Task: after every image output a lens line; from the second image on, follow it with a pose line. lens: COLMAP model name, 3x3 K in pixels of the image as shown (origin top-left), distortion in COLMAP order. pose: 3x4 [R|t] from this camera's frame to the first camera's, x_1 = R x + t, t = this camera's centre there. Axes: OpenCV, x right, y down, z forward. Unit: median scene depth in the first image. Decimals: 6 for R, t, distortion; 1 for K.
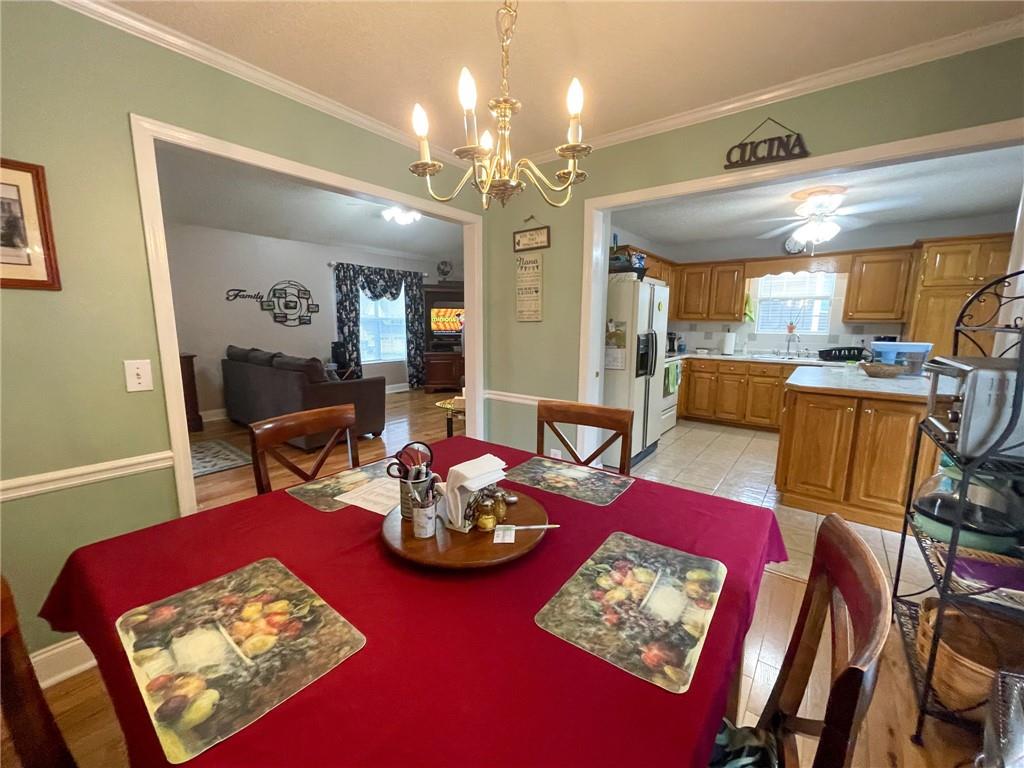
lens RADIAL K [[414.1, 0, 512.0], [0, 414.1, 384.0], [0, 0, 1]] dist [-0.008952, 0.000326]
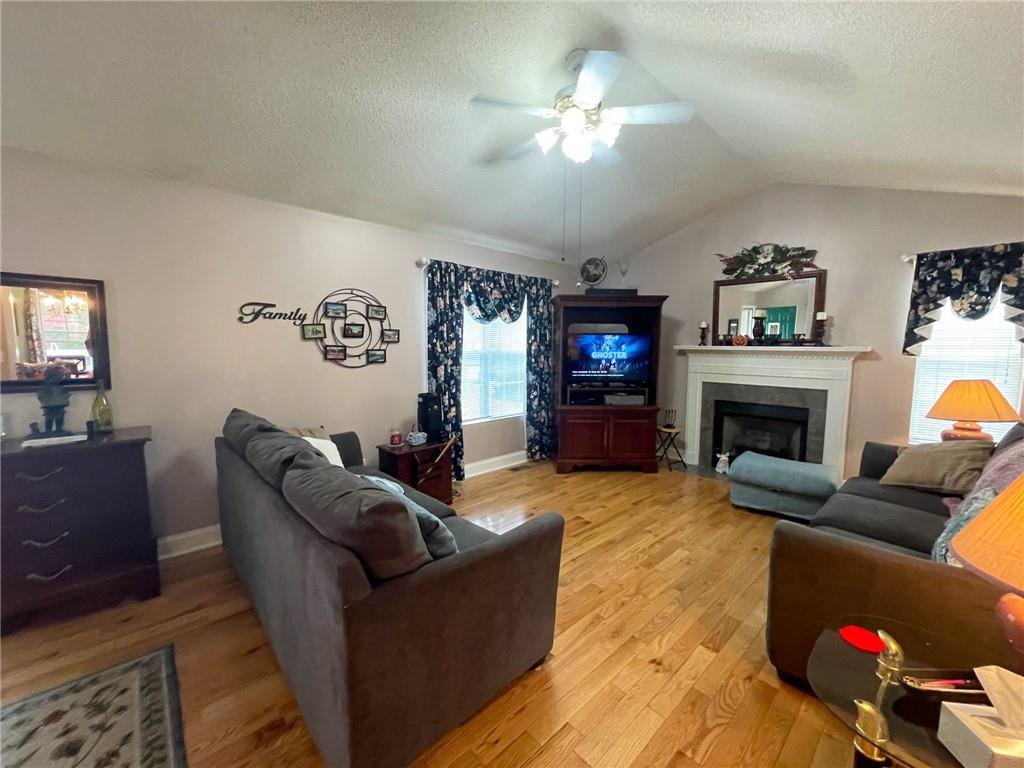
lens RADIAL K [[414.1, 0, 512.0], [0, 414.1, 384.0], [0, 0, 1]] dist [-0.008952, 0.000326]
pose [[0.987509, 0.012853, -0.157041, -0.201848], [-0.022212, 0.998071, -0.057982, -0.079117], [0.155992, 0.060745, 0.985889, 0.419288]]
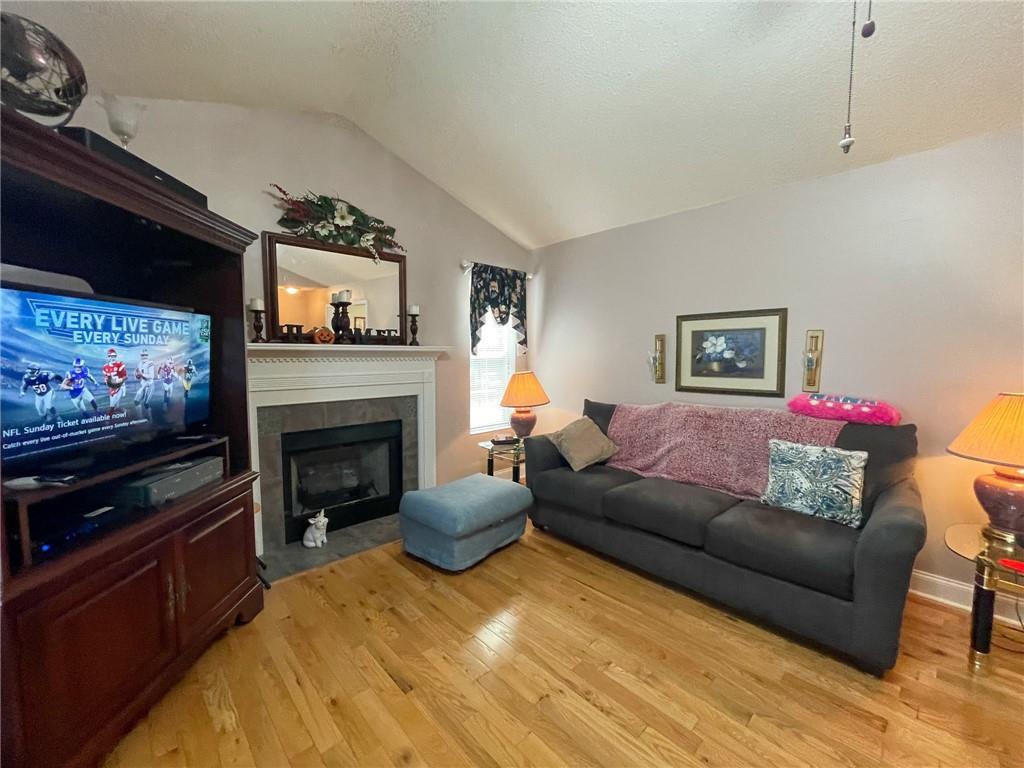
lens RADIAL K [[414.1, 0, 512.0], [0, 414.1, 384.0], [0, 0, 1]] dist [-0.008952, 0.000326]
pose [[0.147741, -0.077606, 0.985977, -0.345508], [0.143026, 0.988114, 0.056343, -0.140685], [-0.978630, 0.132696, 0.157085, 0.868359]]
